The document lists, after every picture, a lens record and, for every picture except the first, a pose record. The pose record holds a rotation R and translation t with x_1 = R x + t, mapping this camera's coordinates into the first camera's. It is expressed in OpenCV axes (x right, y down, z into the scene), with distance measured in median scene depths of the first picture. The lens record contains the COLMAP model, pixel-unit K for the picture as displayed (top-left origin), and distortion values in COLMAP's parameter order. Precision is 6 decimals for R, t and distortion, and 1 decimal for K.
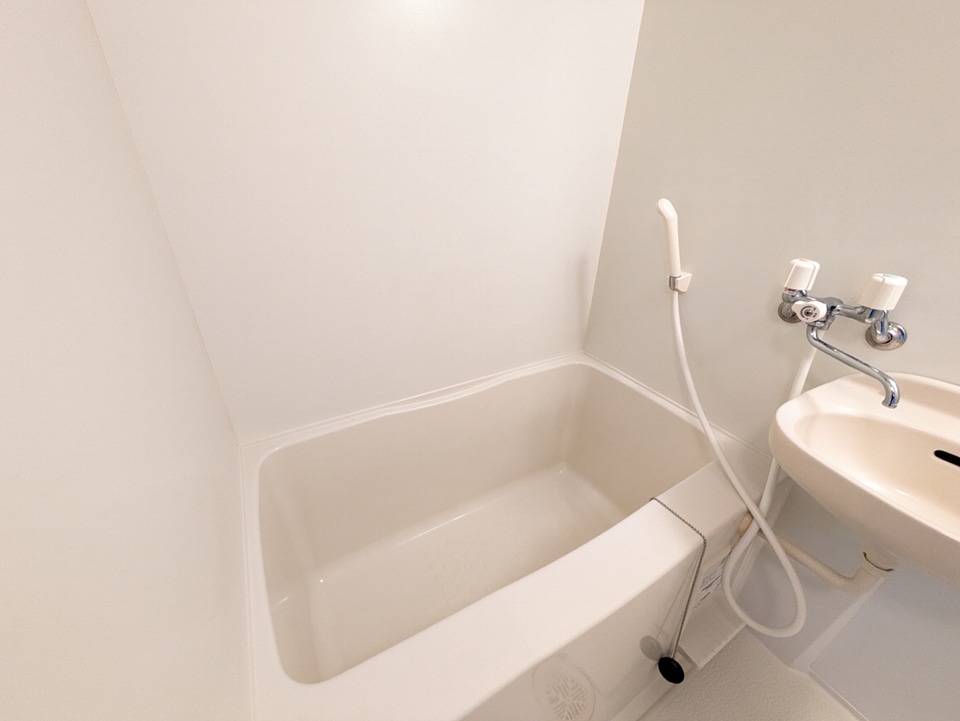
lens RADIAL K [[381.2, 0, 477.4], [0, 381.2, 362.8], [0, 0, 1]] dist [0.000996, 0.000018]
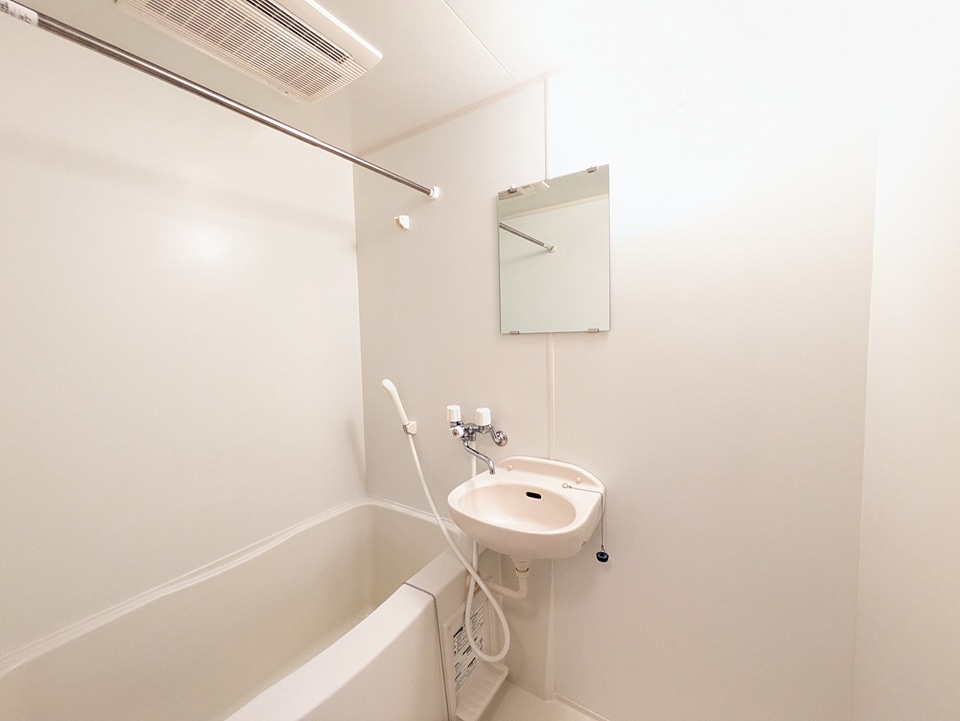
lens RADIAL K [[381.2, 0, 484.5], [0, 381.2, 361.7], [0, 0, 1]] dist [0.000996, 0.000018]
pose [[0.892162, -0.083165, 0.443993, 0.161050], [0.258738, 0.899774, -0.351371, 0.174448], [-0.370271, 0.428358, 0.824262, -0.513150]]
